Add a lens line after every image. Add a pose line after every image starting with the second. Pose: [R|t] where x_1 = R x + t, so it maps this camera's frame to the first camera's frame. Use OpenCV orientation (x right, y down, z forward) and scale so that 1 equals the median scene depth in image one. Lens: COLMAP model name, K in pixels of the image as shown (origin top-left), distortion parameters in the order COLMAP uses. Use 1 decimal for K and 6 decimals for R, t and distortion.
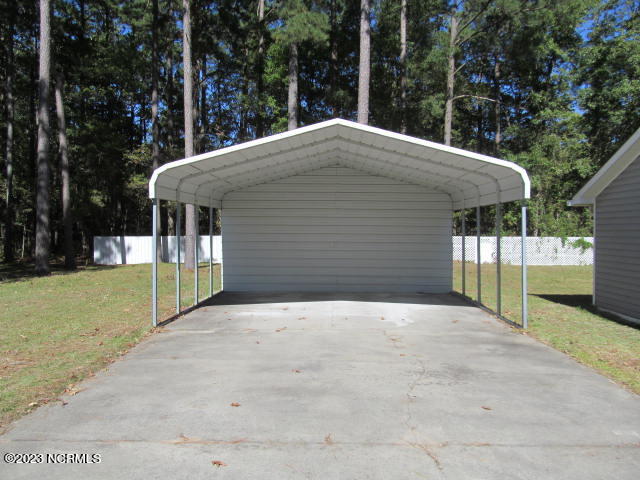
lens RADIAL K [[529.0, 0, 320.0], [0, 529.0, 240.0], [0, 0, 1]] dist [-0.086275, 0.001567]
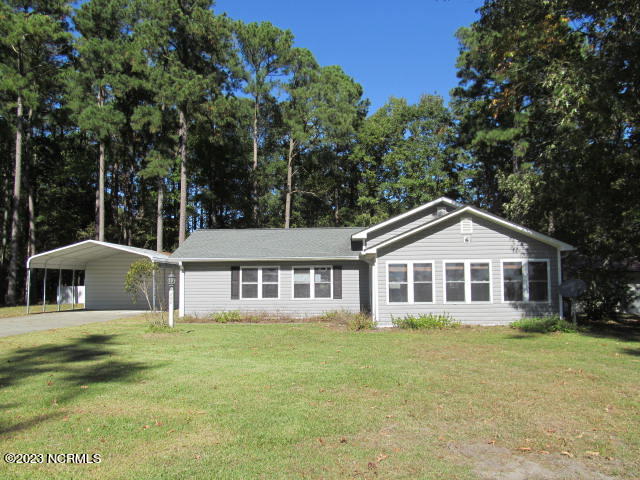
lens RADIAL K [[529.0, 0, 320.0], [0, 529.0, 240.0], [0, 0, 1]] dist [-0.086275, 0.001567]
pose [[0.999183, -0.008657, -0.039475, 0.410032], [0.004820, 0.995343, -0.096276, 0.009768], [0.040125, 0.096007, 0.994572, -0.498394]]
